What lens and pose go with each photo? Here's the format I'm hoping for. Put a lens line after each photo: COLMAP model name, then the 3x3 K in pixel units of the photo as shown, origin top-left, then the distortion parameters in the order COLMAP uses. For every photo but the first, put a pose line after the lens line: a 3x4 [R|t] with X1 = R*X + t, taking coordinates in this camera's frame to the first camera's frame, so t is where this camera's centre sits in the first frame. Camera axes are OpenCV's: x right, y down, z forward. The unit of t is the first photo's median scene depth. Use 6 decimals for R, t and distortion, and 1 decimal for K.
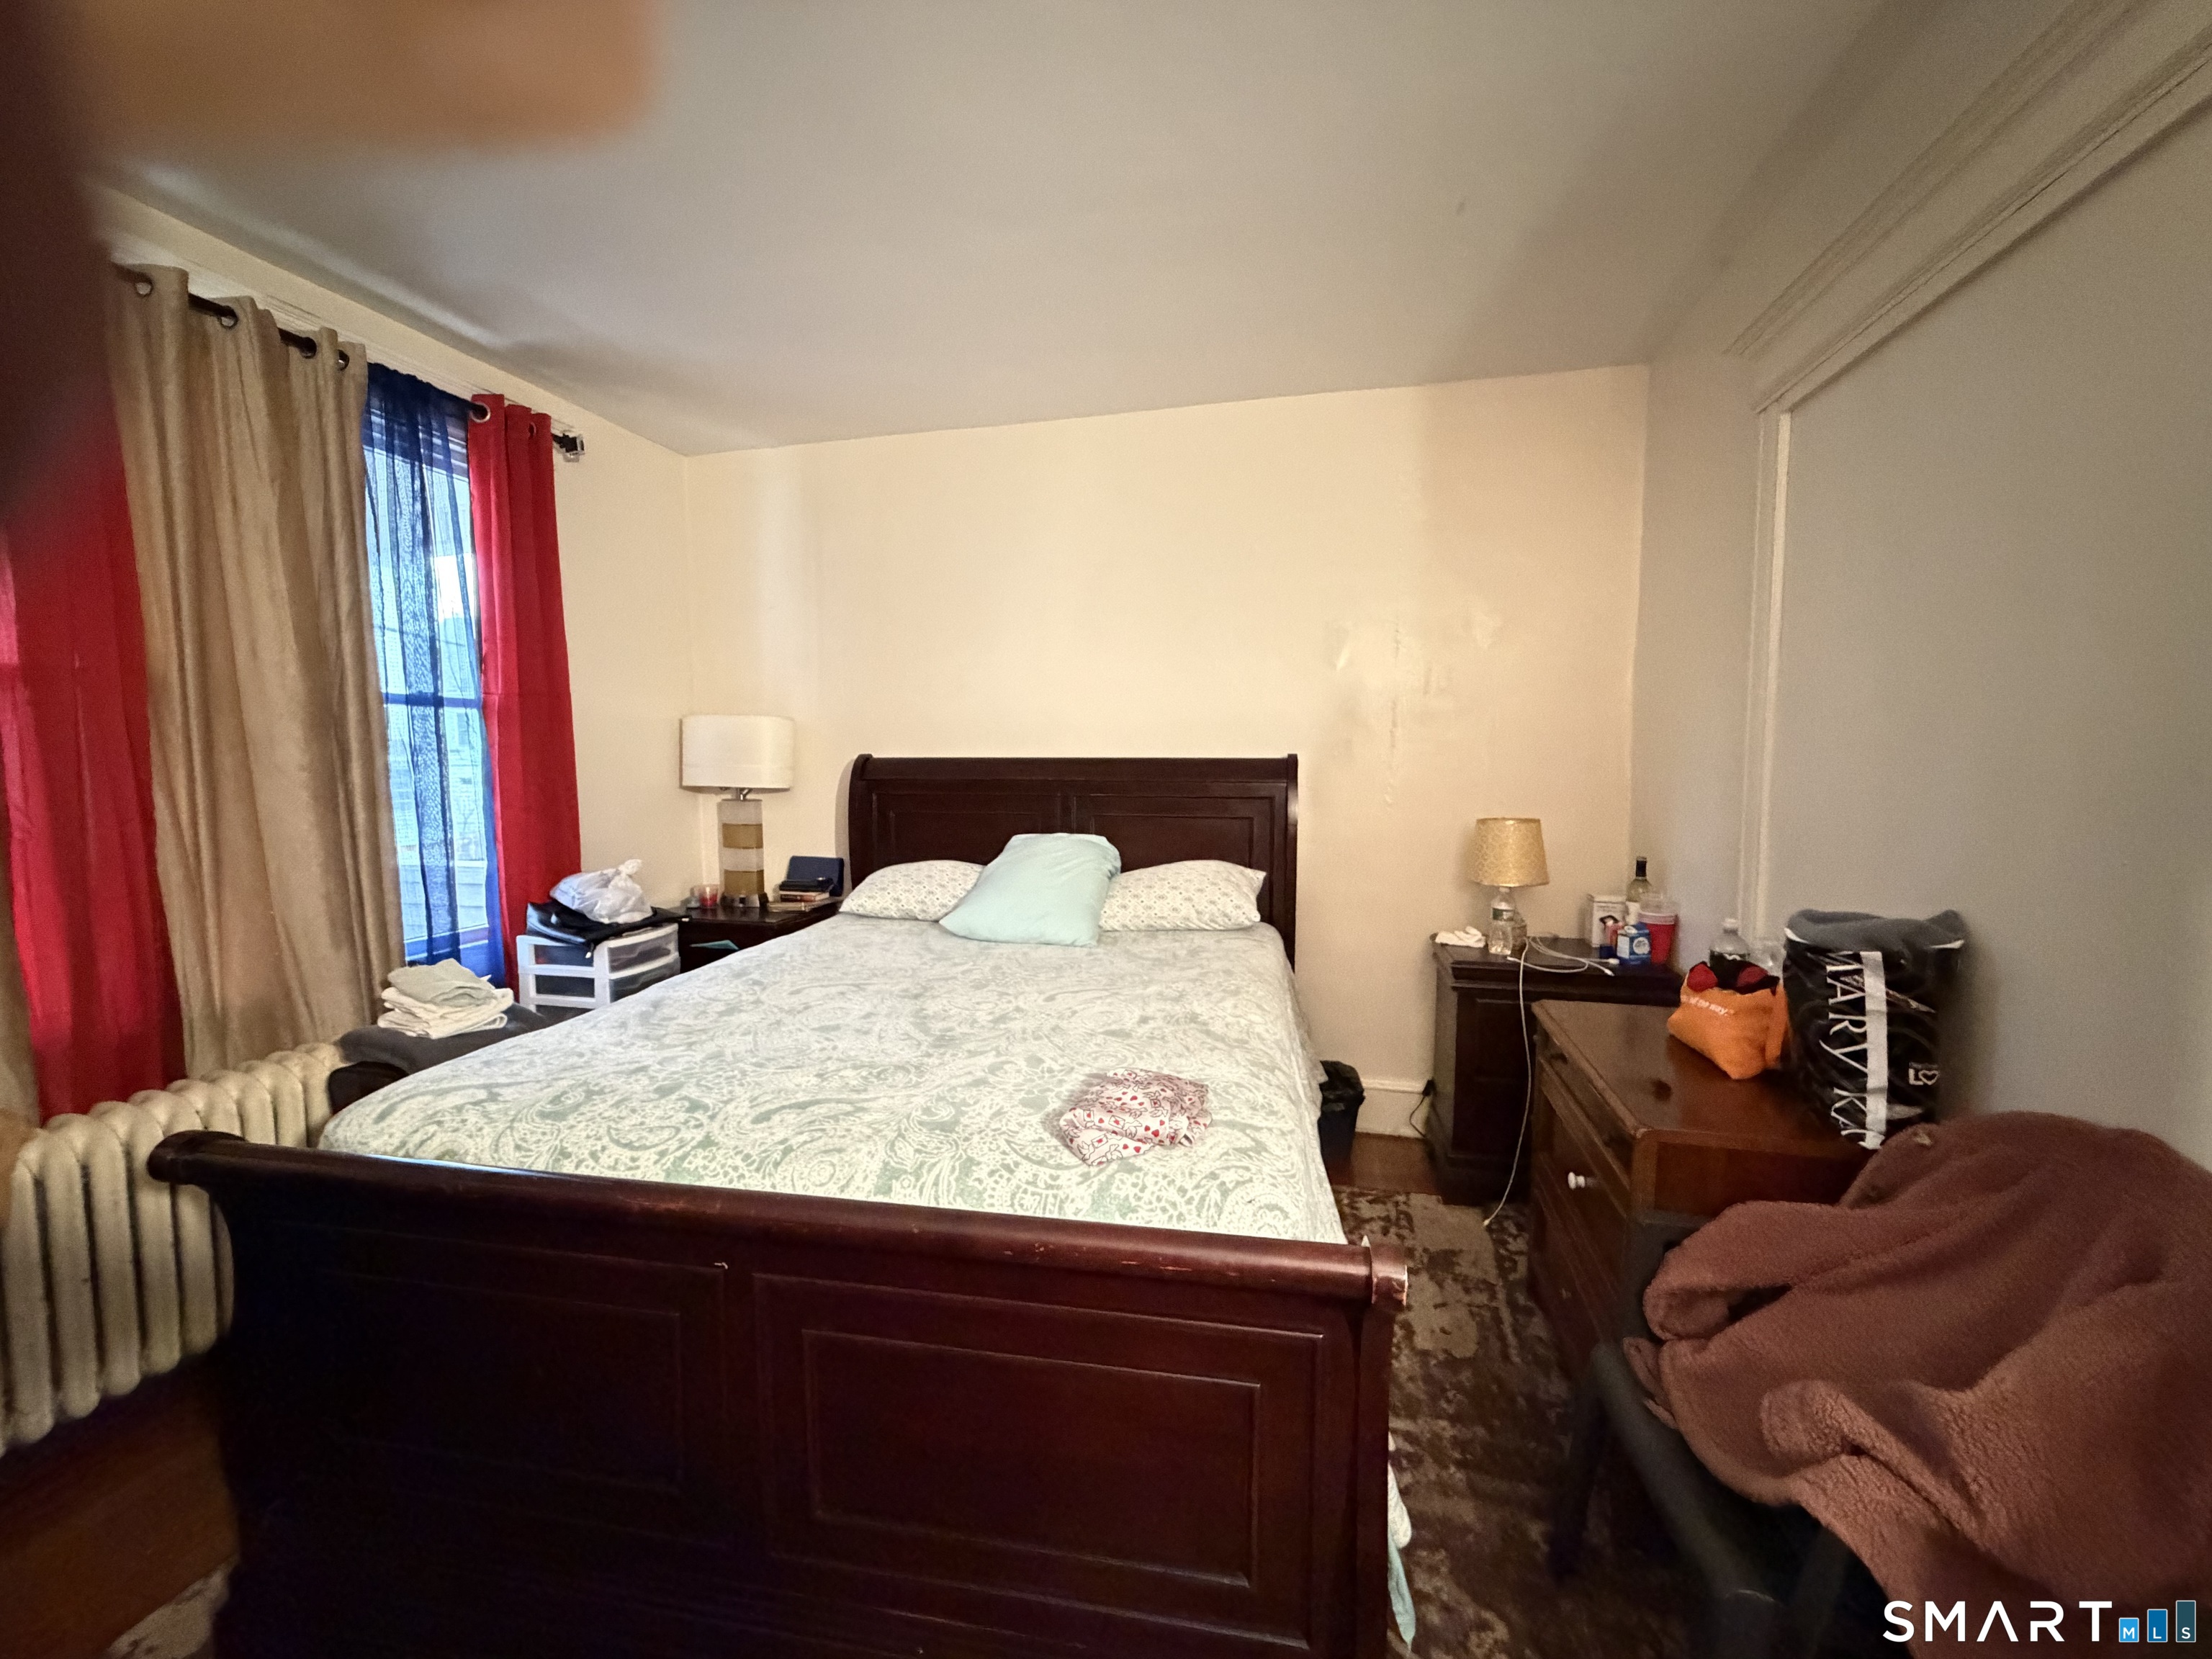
lens RADIAL K [[889.4, 0, 1091.6], [0, 889.4, 835.5], [0, 0, 1]] dist [-0.001937, 0.001141]
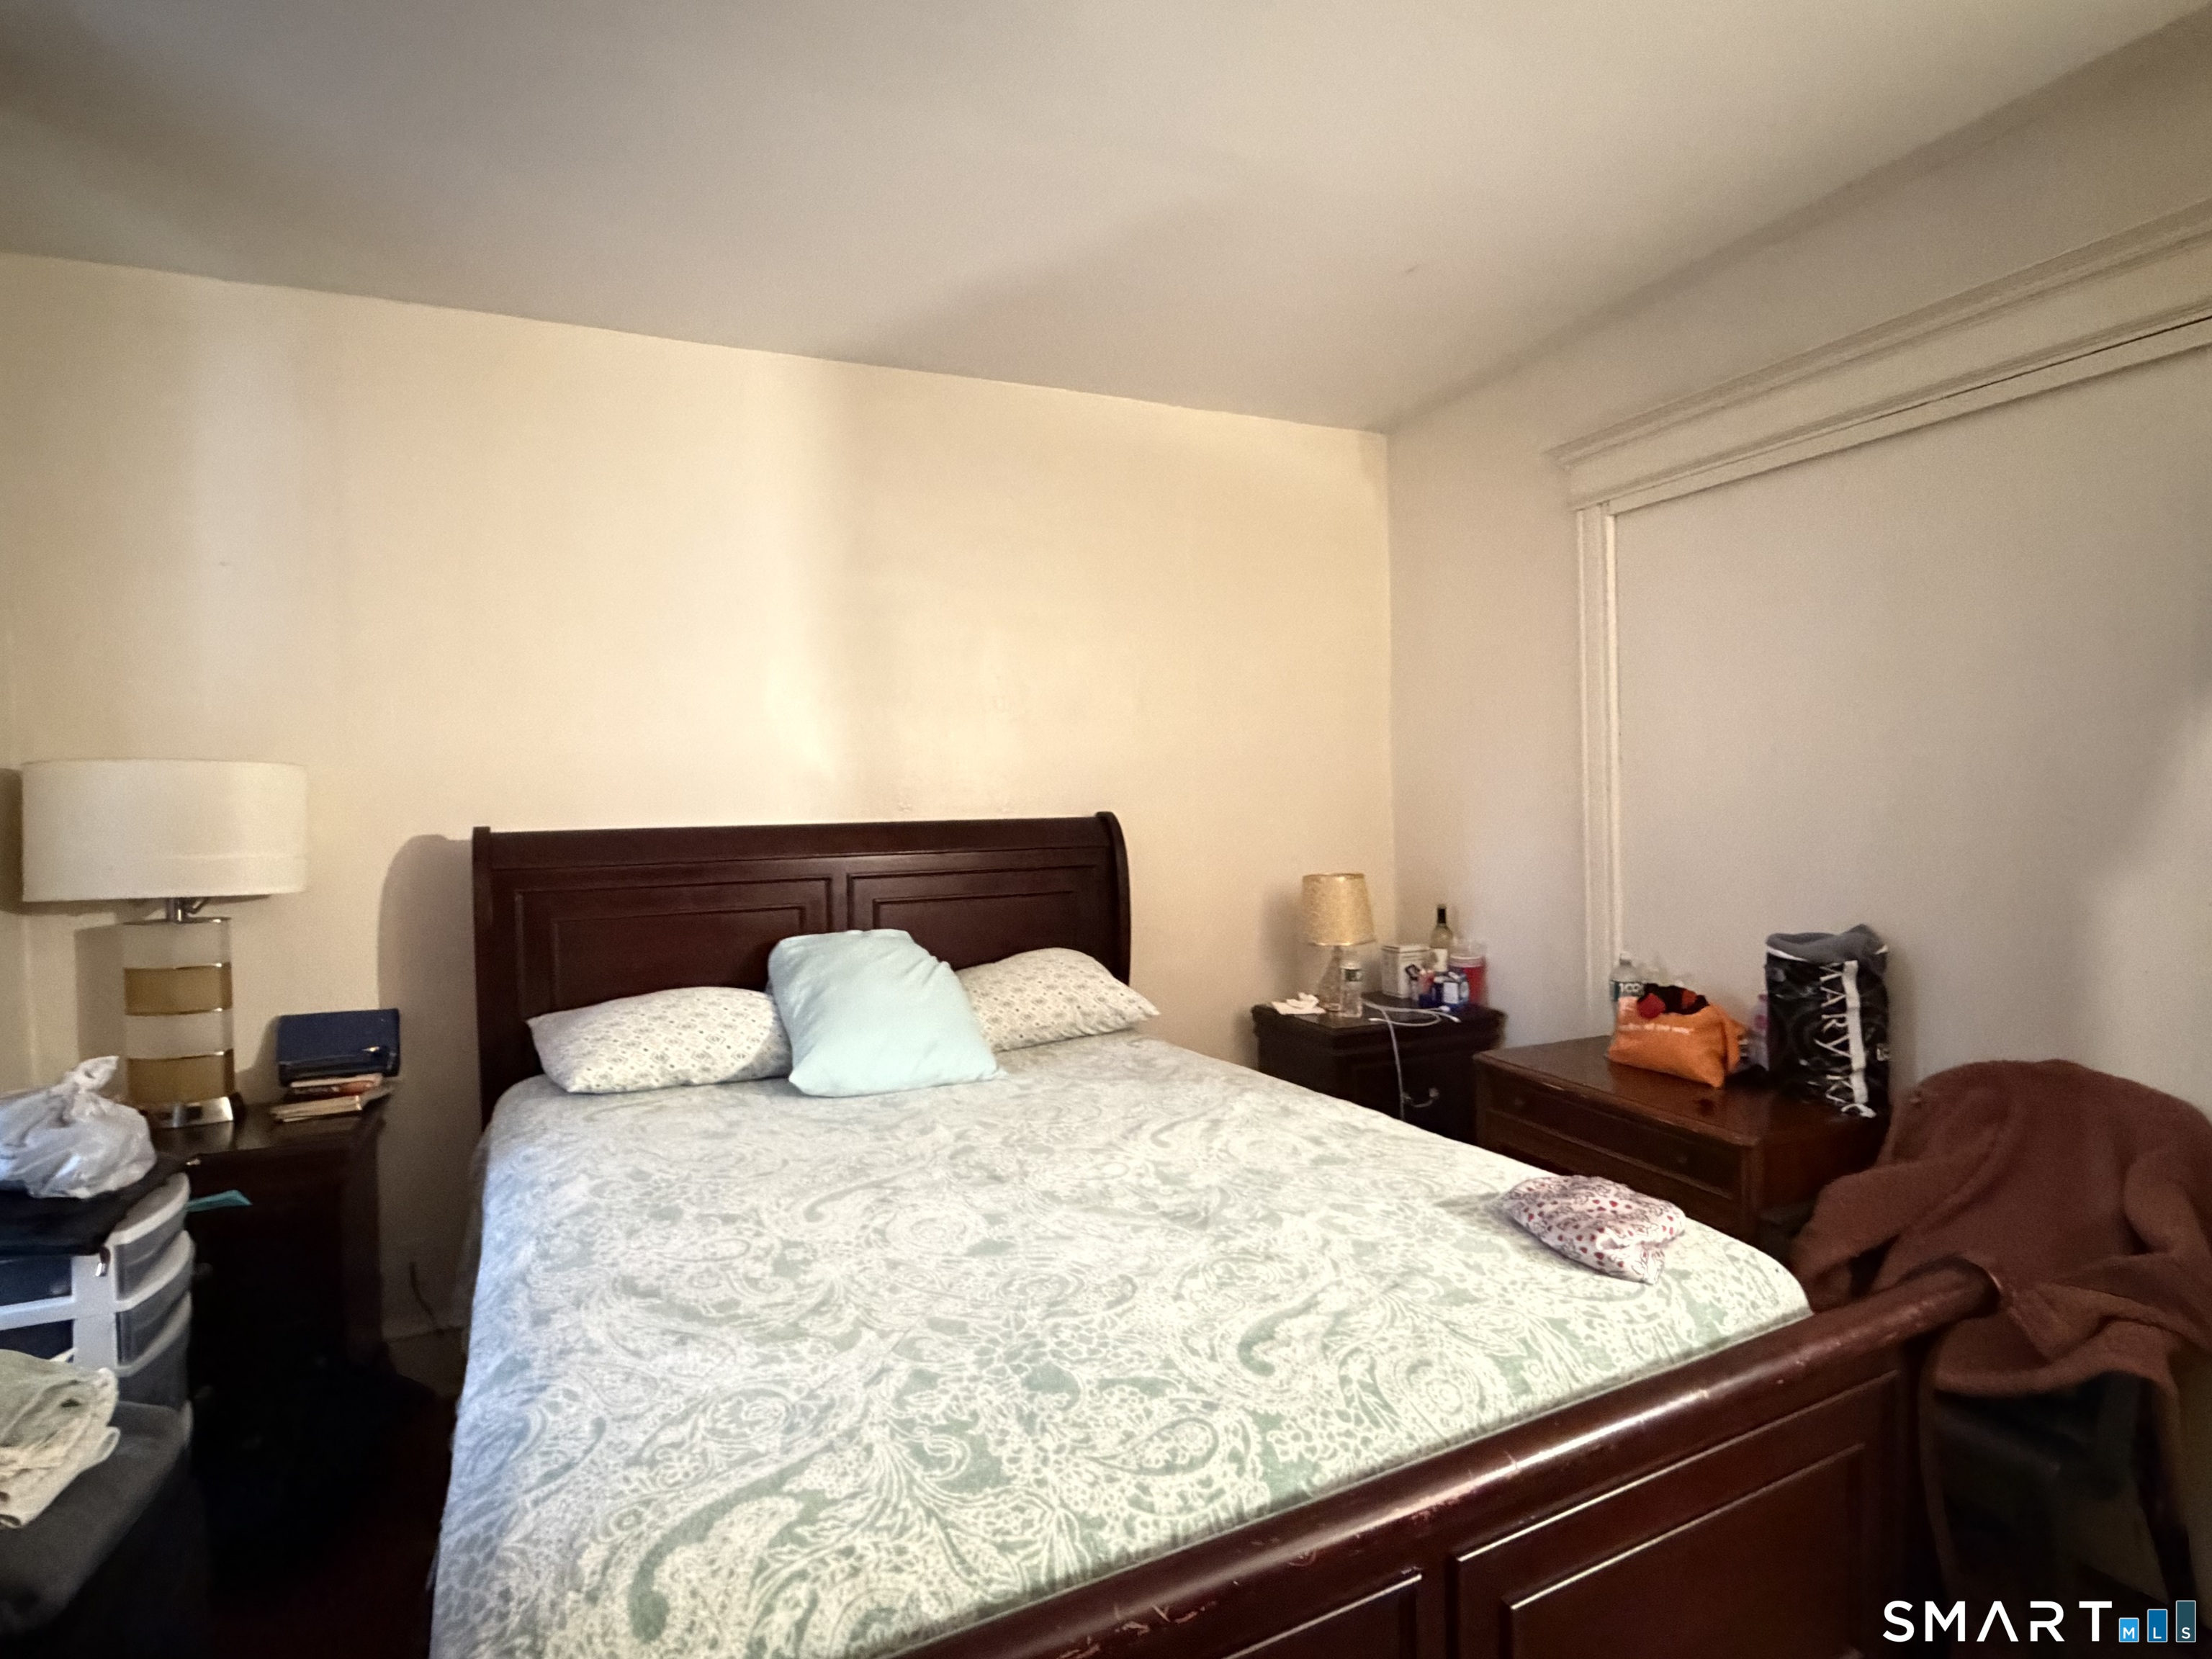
lens RADIAL K [[1154.7, 0, 1098.5], [0, 1154.7, 829.0], [0, 0, 1]] dist [-0.003009, 0.000813]
pose [[0.792081, -0.031215, 0.609617, -0.870116], [0.072694, 0.996408, -0.043431, -0.057746], [-0.606072, 0.078716, 0.791505, 0.292784]]
